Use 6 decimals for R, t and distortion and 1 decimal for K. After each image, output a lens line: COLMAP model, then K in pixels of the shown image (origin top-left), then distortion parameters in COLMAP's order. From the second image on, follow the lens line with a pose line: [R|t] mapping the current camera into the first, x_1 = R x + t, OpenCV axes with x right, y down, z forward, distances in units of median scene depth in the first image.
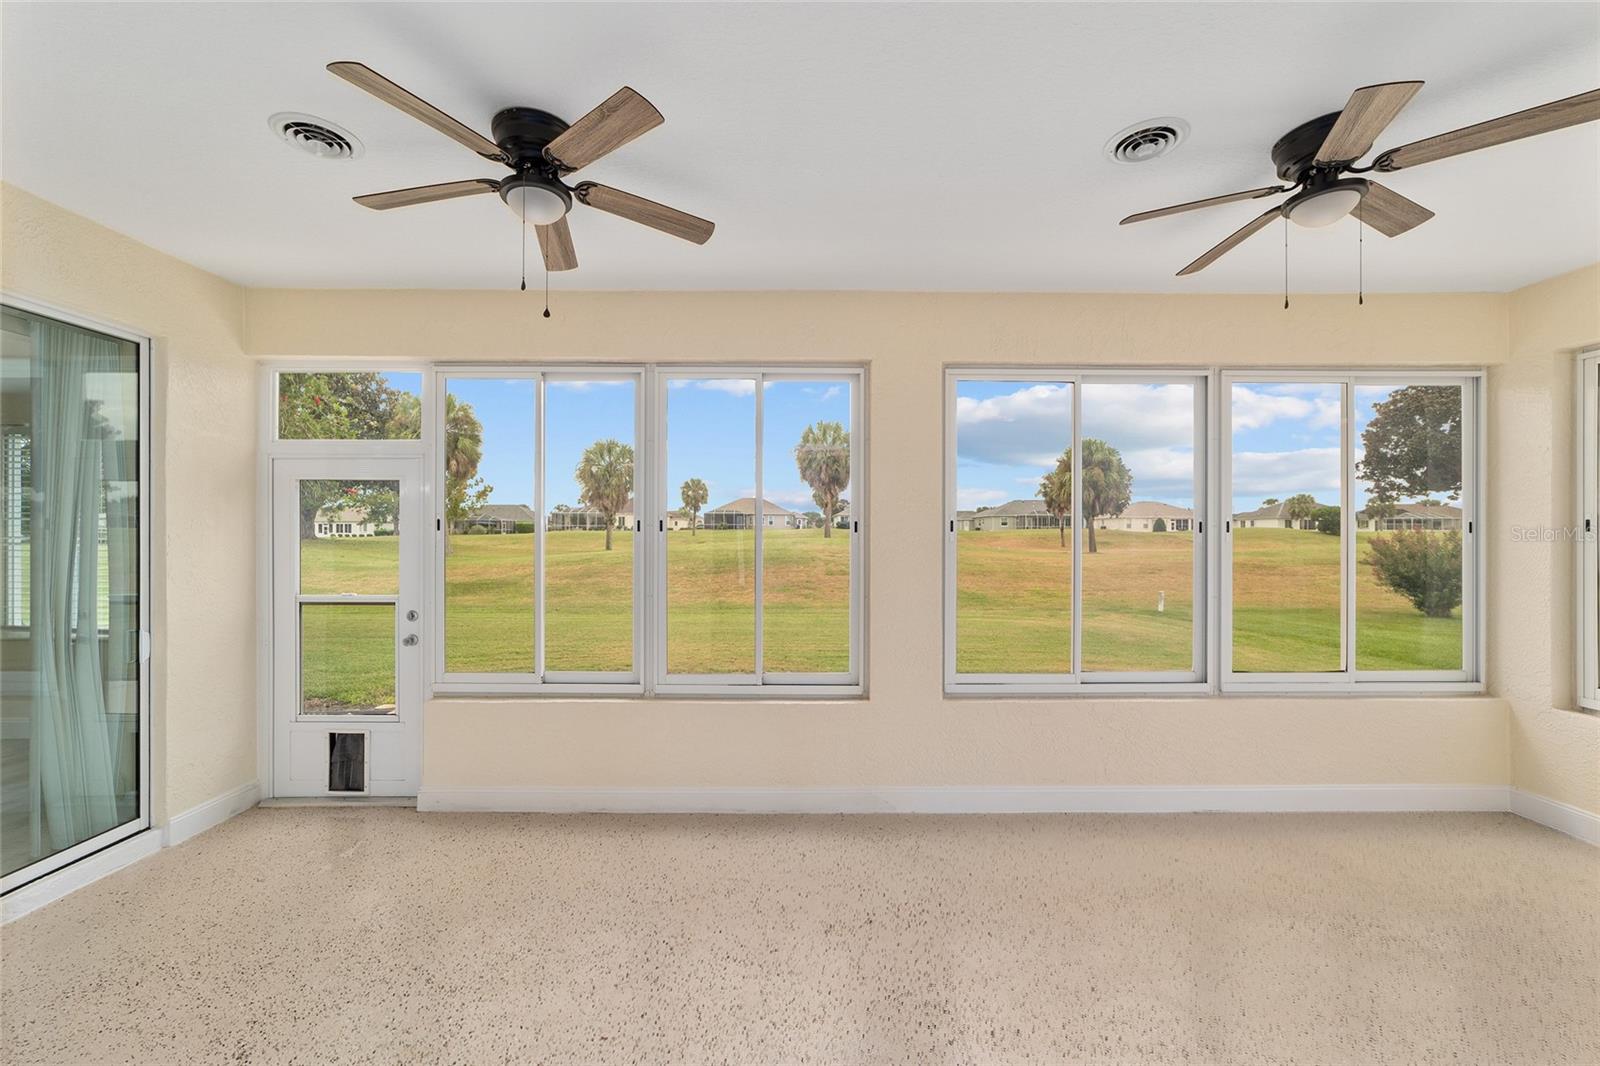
lens RADIAL K [[619.0, 0, 800.0], [0, 619.0, 533.0], [0, 0, 1]] dist [-0.003813, 0.000276]
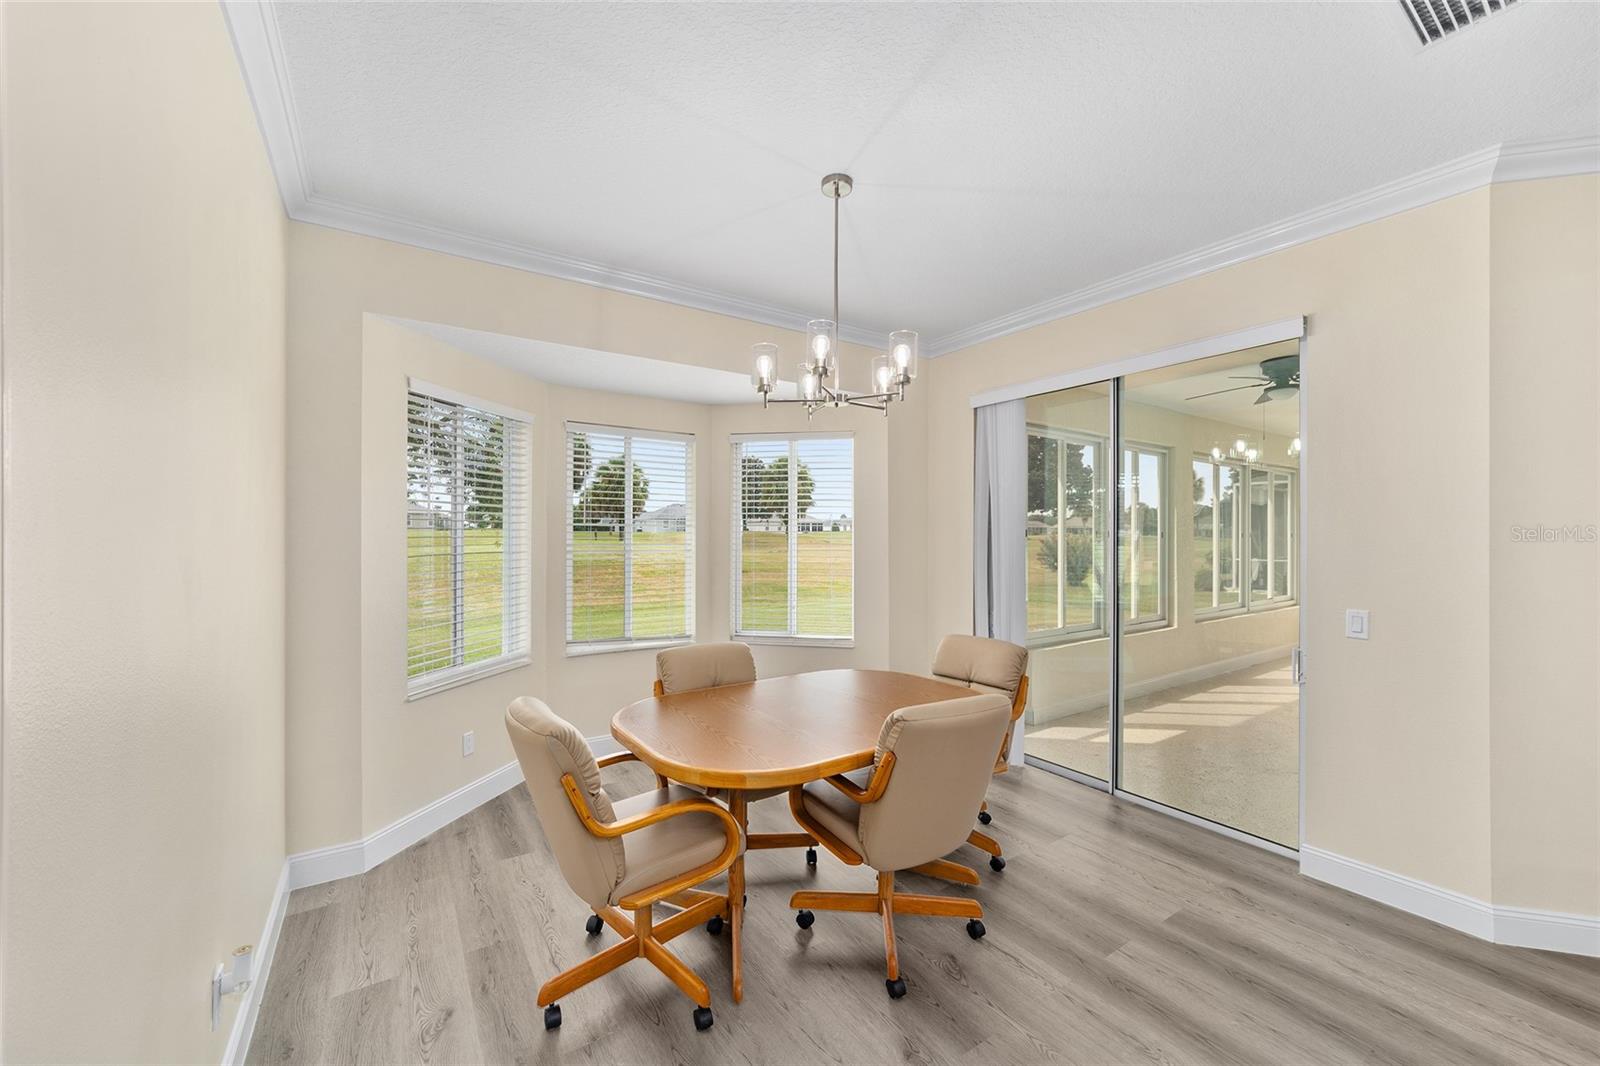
lens RADIAL K [[617.7, 0, 791.9], [0, 617.7, 532.6], [0, 0, 1]] dist [-0.015234, 0.008405]
pose [[0.838106, 0.001713, 0.545505, -0.116597], [-0.000532, 0.999997, -0.002324, -0.000807], [-0.545507, 0.001658, 0.838104, 0.003522]]
